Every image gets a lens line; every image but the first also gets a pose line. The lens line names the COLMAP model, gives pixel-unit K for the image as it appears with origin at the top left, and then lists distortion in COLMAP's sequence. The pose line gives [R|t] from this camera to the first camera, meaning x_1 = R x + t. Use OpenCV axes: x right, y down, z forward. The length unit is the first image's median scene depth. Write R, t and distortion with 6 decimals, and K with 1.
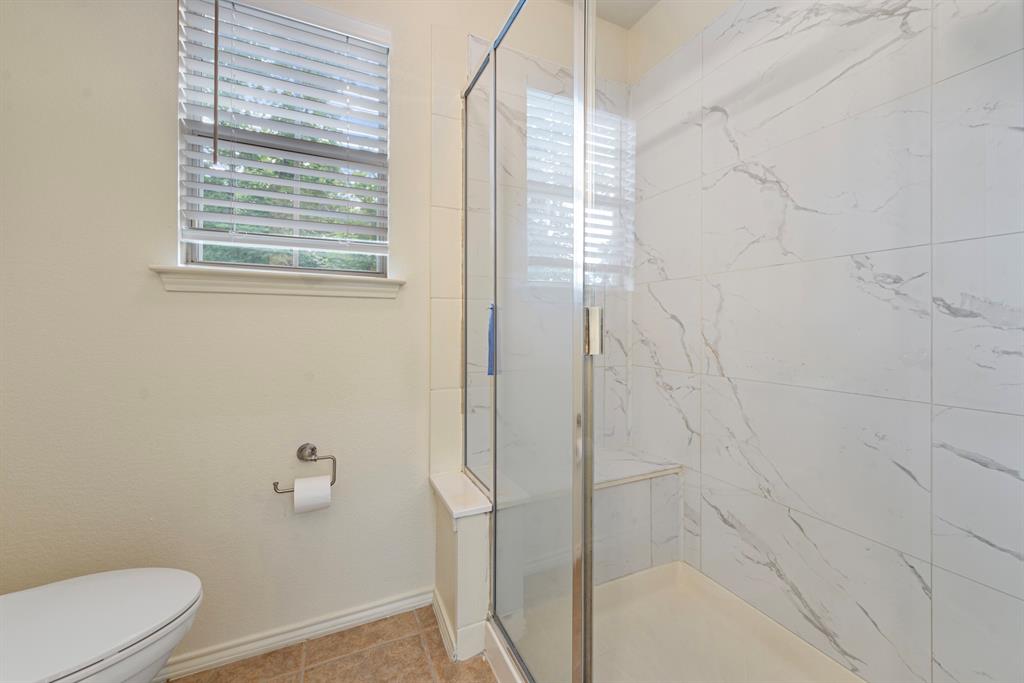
lens RADIAL K [[395.6, 0, 514.3], [0, 395.6, 322.0], [0, 0, 1]] dist [0.001501, -0.000045]
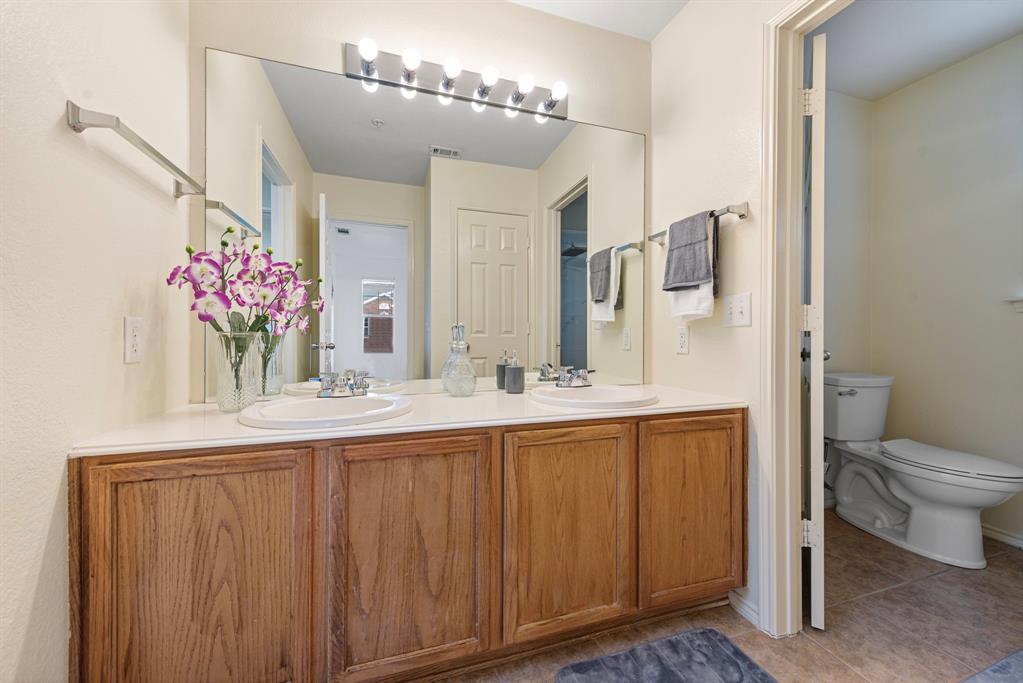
lens RADIAL K [[402.2, 0, 524.8], [0, 402.2, 338.8], [0, 0, 1]] dist [0.007021, -0.000492]
pose [[-0.106862, -0.000355, -0.994274, 0.930695], [-0.002481, 0.999997, -0.000091, 0.033067], [0.994271, 0.002457, -0.106863, -0.781946]]
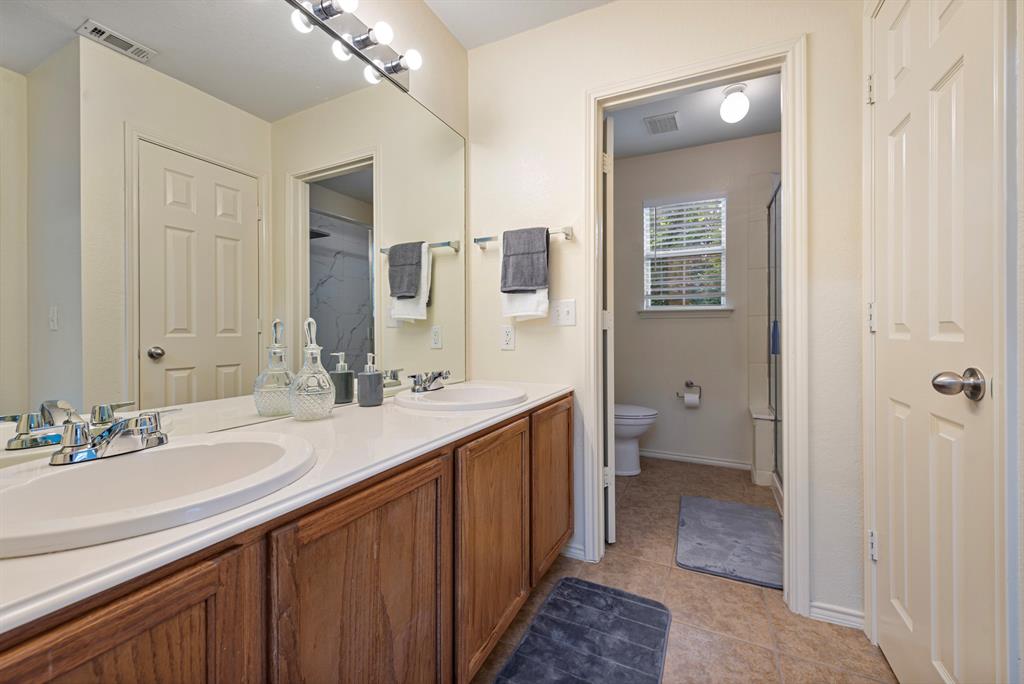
lens RADIAL K [[398.7, 0, 530.5], [0, 398.7, 336.8], [0, 0, 1]] dist [0.010141, -0.004913]
pose [[0.642131, -0.003445, -0.766587, 0.720156], [0.009765, 0.999946, 0.003686, 0.027755], [0.766532, -0.009852, 0.642130, -1.298908]]
